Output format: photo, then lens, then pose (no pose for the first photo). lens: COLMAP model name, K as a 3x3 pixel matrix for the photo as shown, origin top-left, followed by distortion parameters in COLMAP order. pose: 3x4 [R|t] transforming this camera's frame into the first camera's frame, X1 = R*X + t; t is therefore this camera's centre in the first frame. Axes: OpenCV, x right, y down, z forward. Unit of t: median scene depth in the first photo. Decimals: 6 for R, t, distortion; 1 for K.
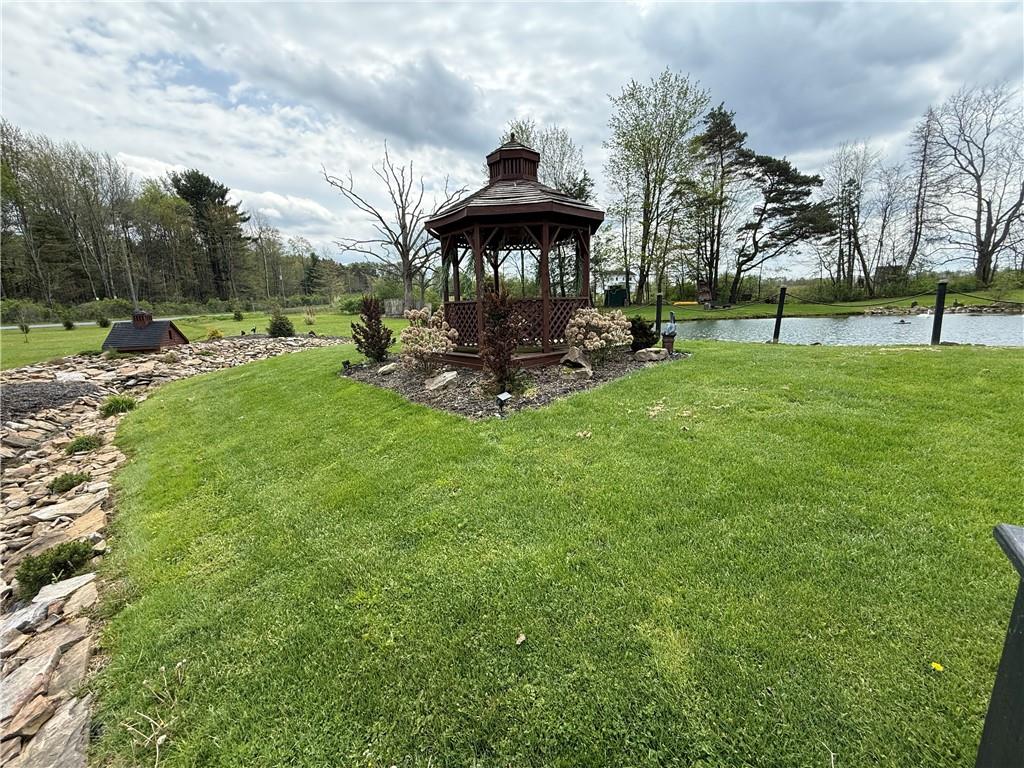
lens RADIAL K [[402.1, 0, 521.5], [0, 402.1, 381.0], [0, 0, 1]] dist [0.008322, -0.001340]
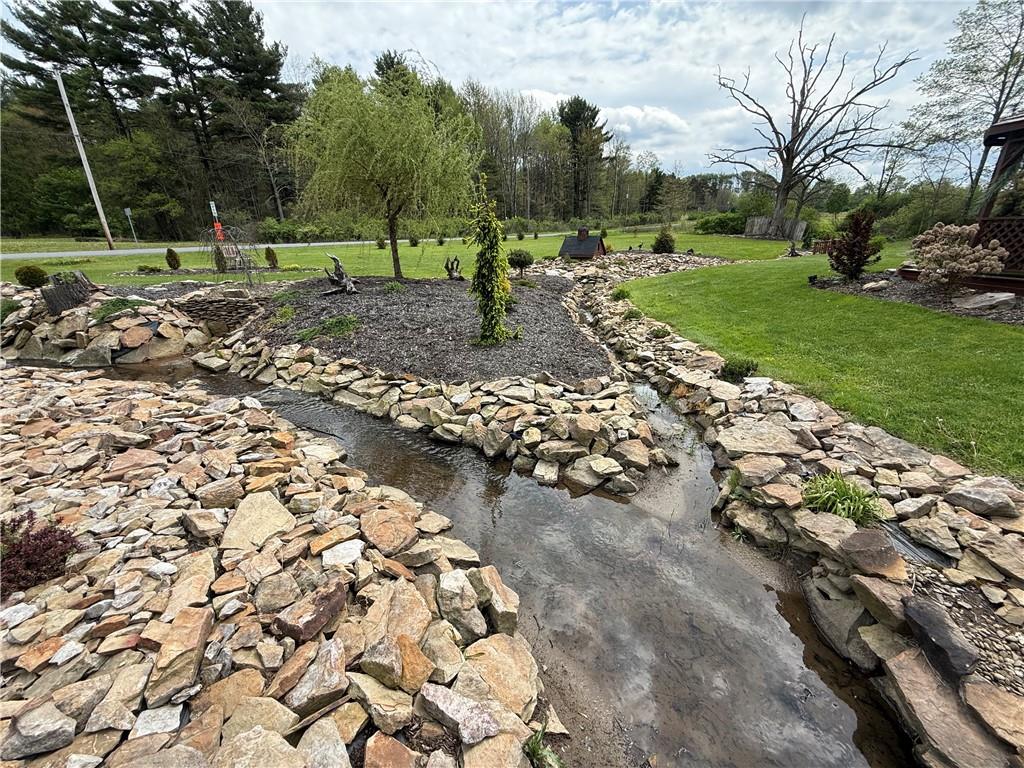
lens RADIAL K [[402.1, 0, 478.1], [0, 402.1, 403.5], [0, 0, 1]] dist [0.008322, -0.001340]
pose [[0.755976, 0.273290, -0.594821, -0.109751], [-0.129642, 0.953189, 0.273175, 0.030248], [0.641633, -0.129400, 0.756018, -0.148325]]
